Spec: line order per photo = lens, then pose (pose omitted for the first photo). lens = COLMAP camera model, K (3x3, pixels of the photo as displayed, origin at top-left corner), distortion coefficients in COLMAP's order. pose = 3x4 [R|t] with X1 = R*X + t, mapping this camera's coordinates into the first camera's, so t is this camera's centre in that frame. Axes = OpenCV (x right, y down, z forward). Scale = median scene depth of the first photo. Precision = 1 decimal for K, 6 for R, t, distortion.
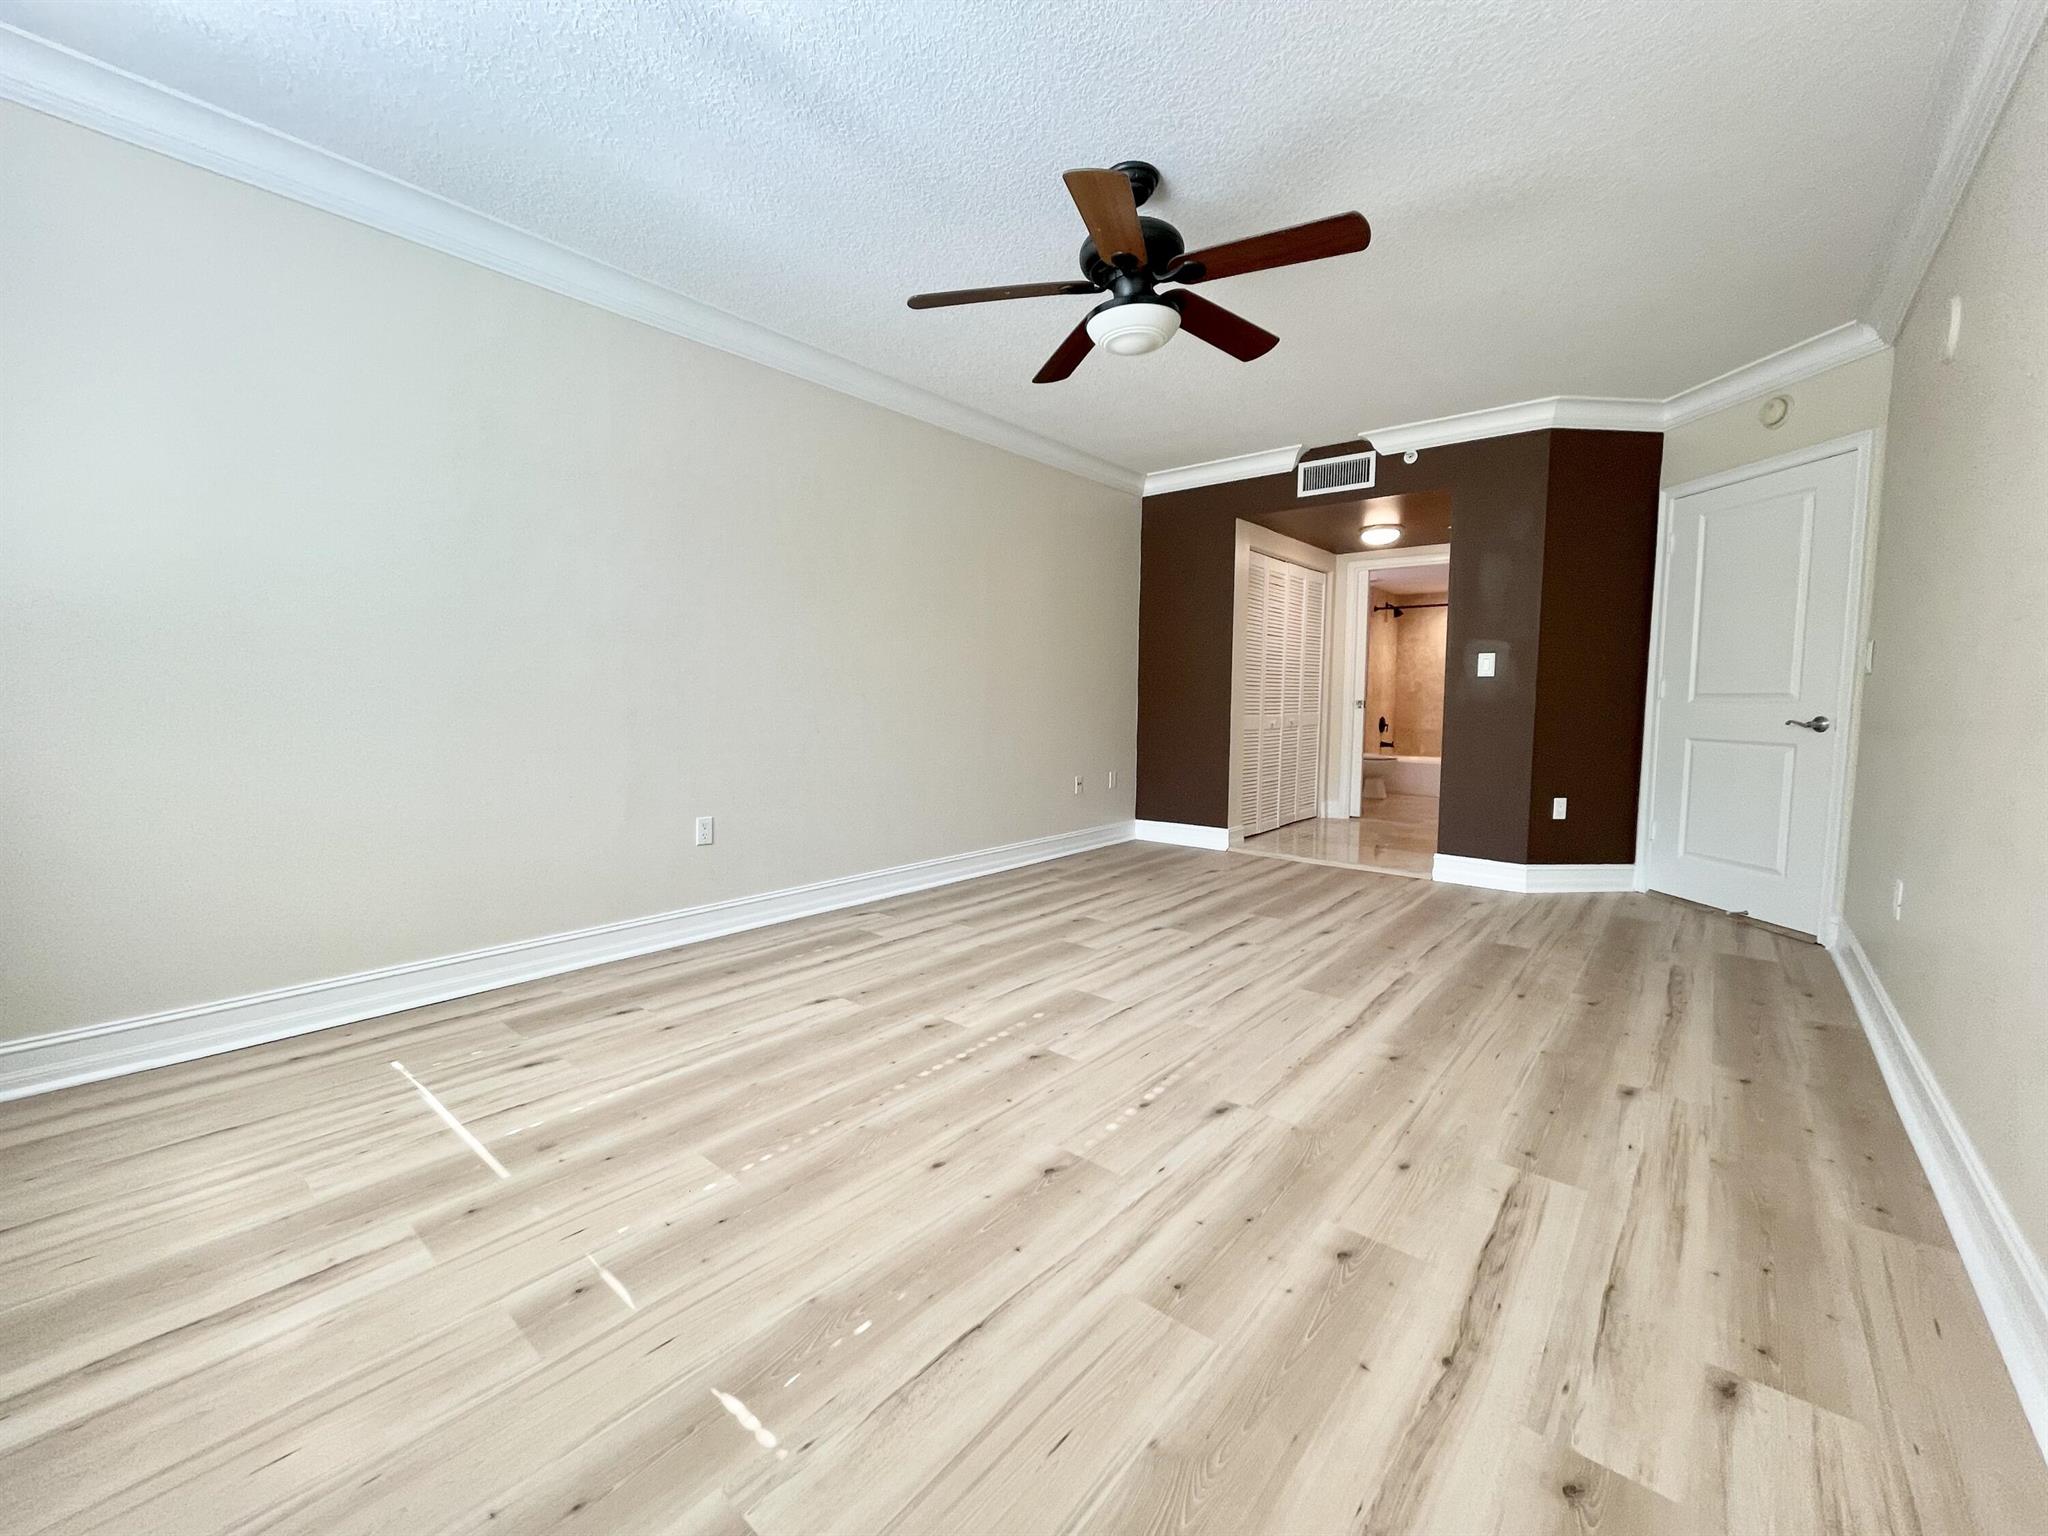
lens RADIAL K [[820.3, 0, 1030.1], [0, 820.3, 757.5], [0, 0, 1]] dist [-0.003769, 0.001253]
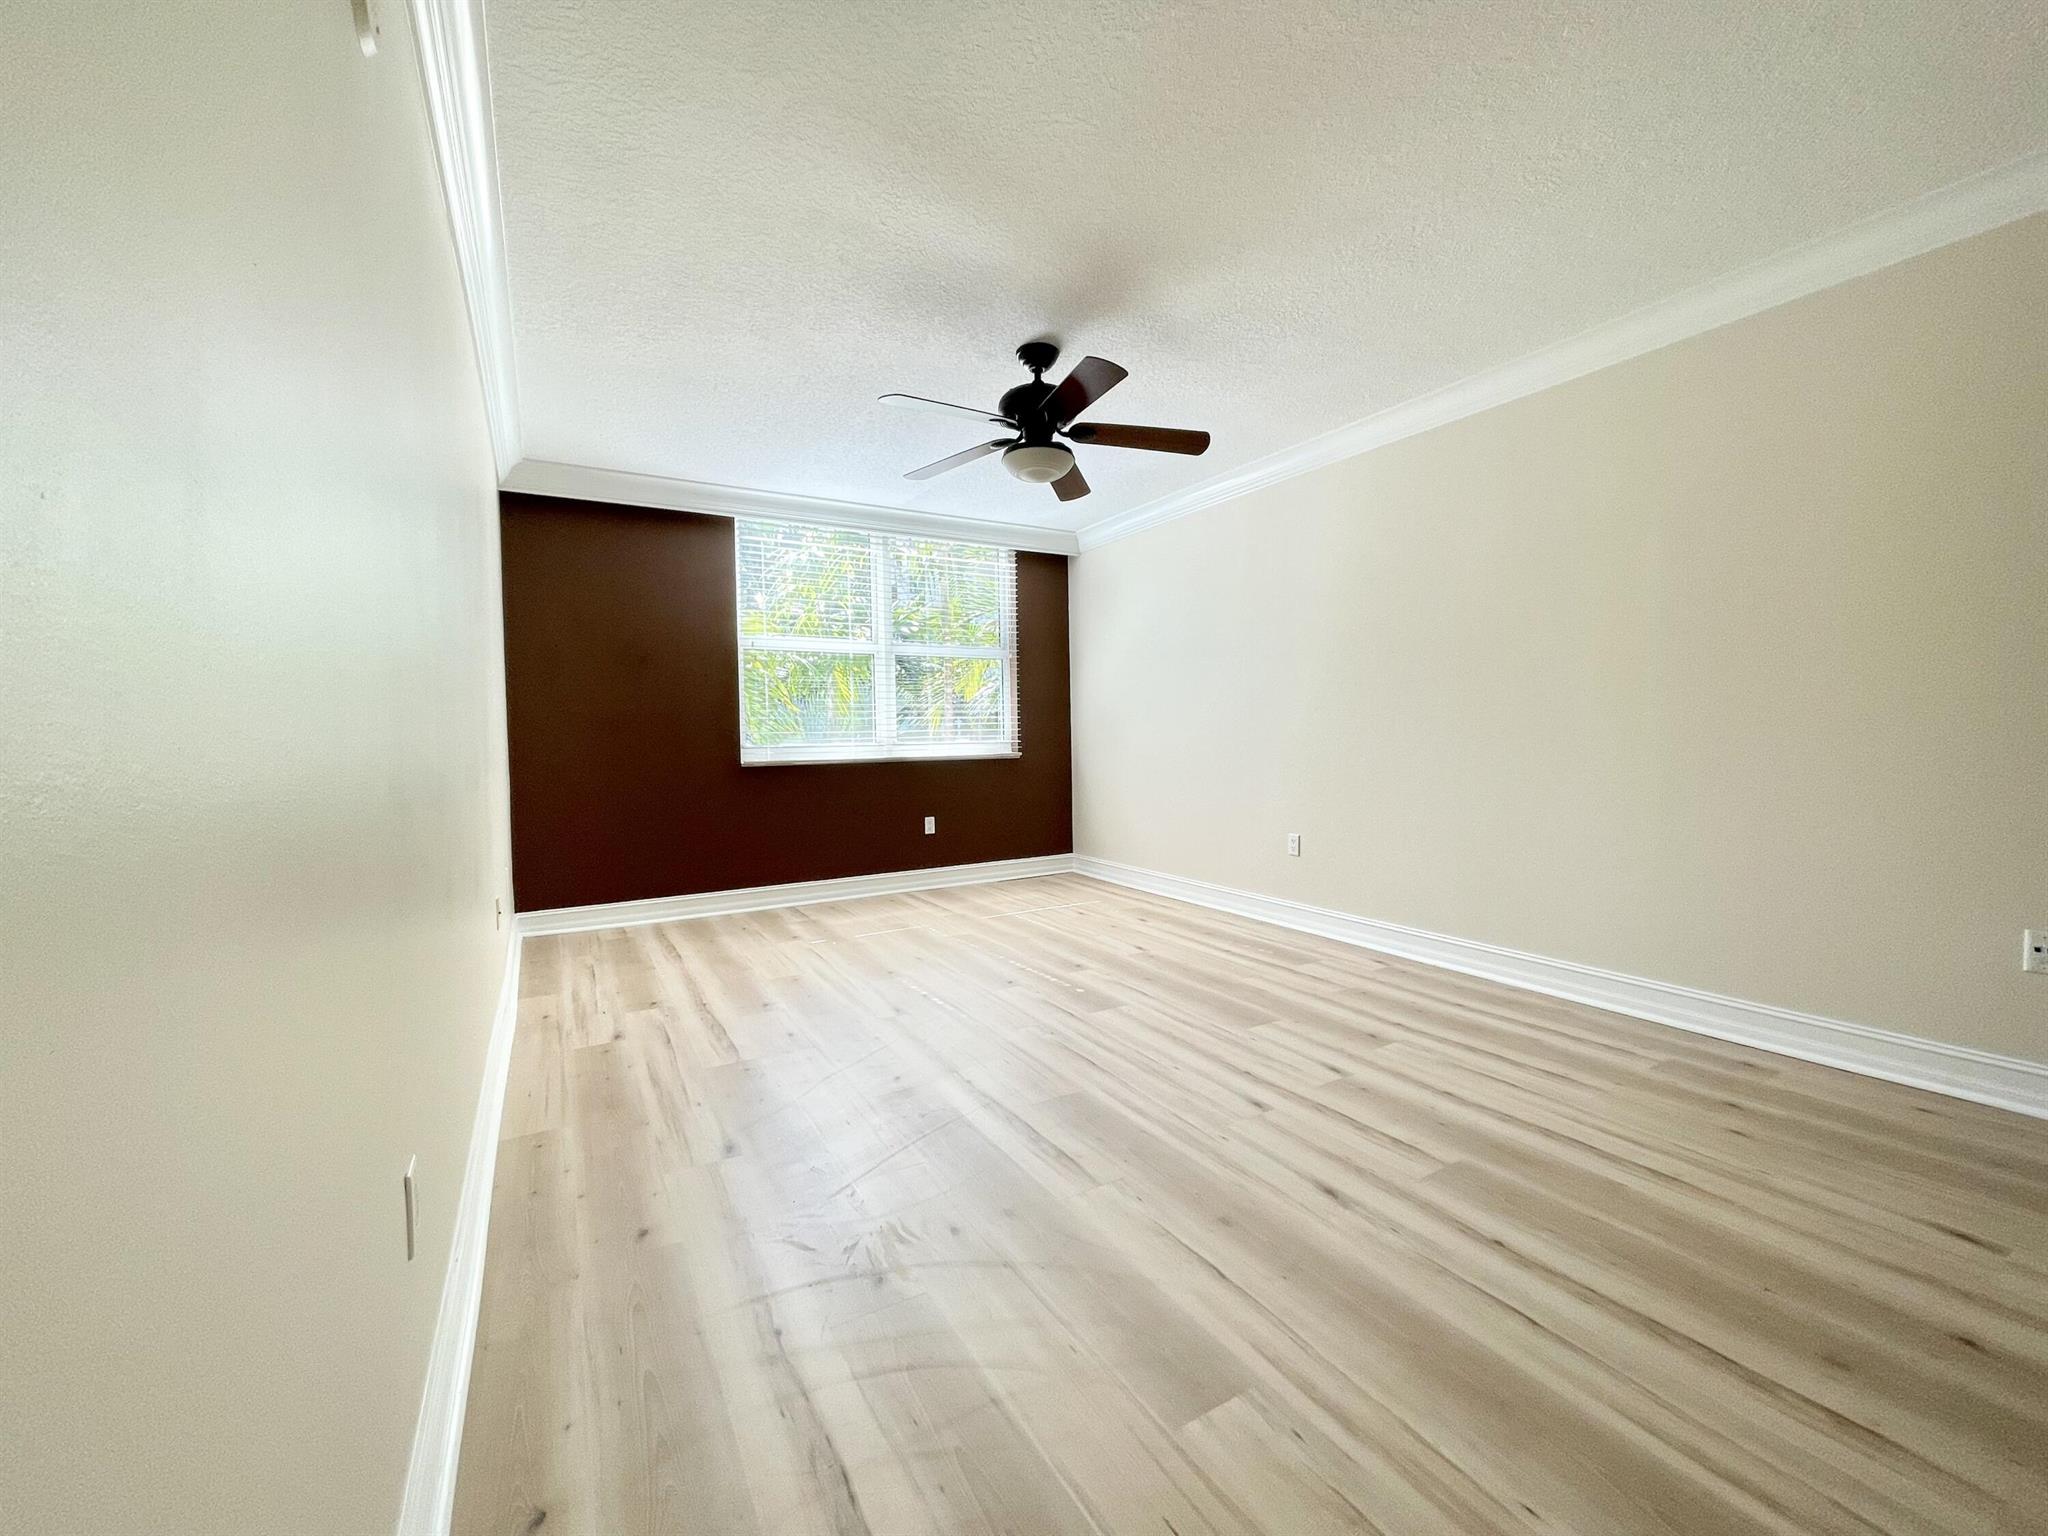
lens RADIAL K [[820.3, 0, 1029.8], [0, 820.3, 771.3], [0, 0, 1]] dist [-0.003769, 0.001253]
pose [[-0.329691, 0.040027, -0.943240, 1.145335], [-0.060482, 0.996153, 0.063413, -0.098738], [0.942150, 0.077956, -0.326001, 1.219473]]
